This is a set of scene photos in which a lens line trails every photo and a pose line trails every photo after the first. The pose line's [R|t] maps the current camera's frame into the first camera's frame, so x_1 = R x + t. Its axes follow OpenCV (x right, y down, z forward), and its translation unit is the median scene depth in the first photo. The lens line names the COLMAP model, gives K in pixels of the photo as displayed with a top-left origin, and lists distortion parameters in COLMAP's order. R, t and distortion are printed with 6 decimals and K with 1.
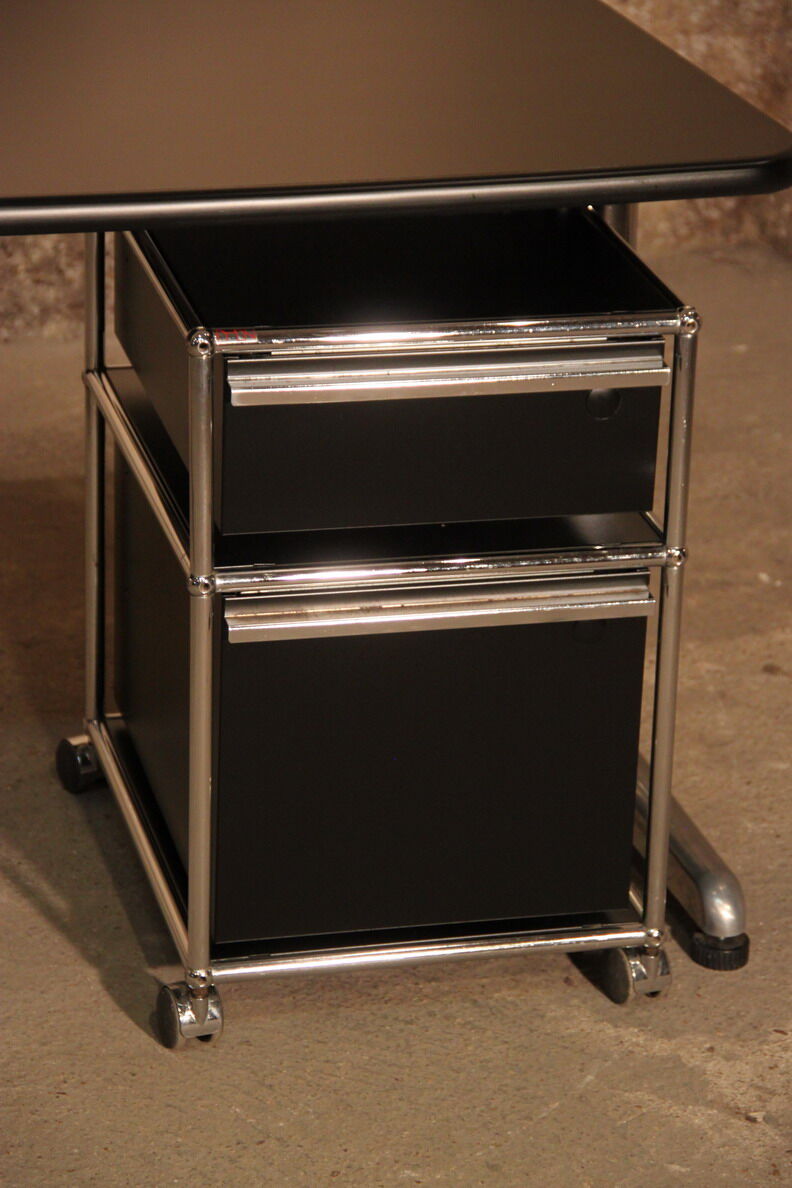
lens RADIAL K [[3699.4, 0, 396.9], [0, 3699.4, 594.3], [0, 0, 1]] dist [0.283273, 0.000000]
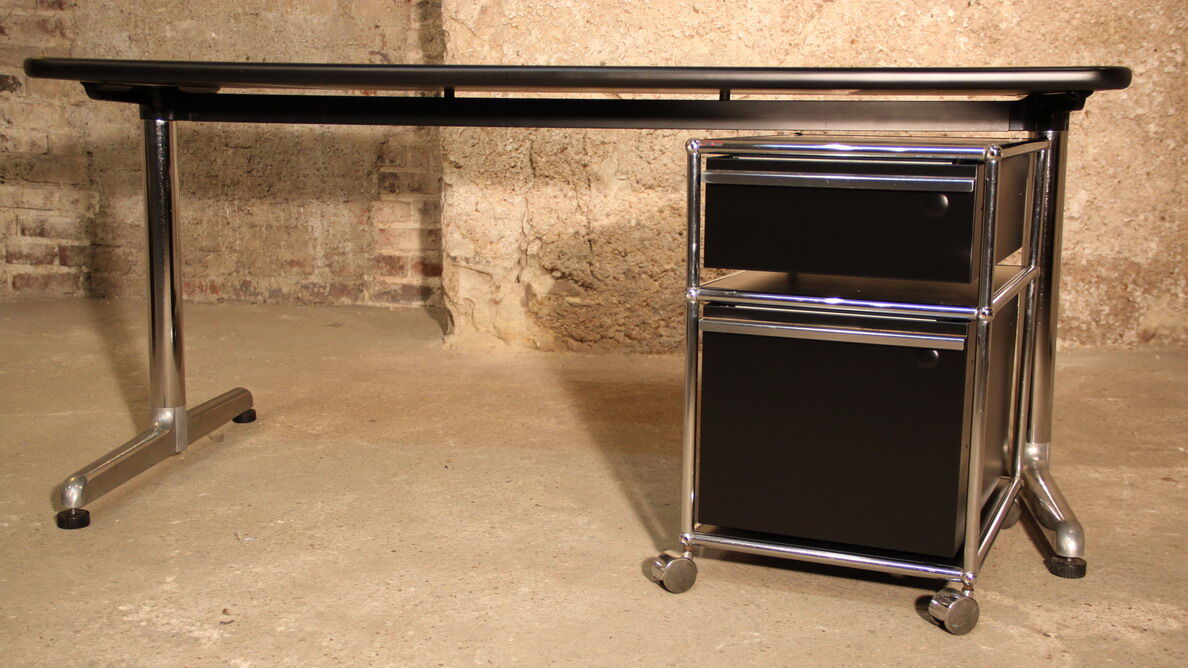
lens RADIAL K [[1411.0, 0, 592.5], [0, 1411.0, 341.6], [0, 0, 1]] dist [0.056074, 0.000000]
pose [[0.907155, 0.039028, -0.418983, 0.165811], [-0.139071, 0.967547, -0.210980, 0.170889], [0.397151, 0.249660, 0.883143, 0.335616]]
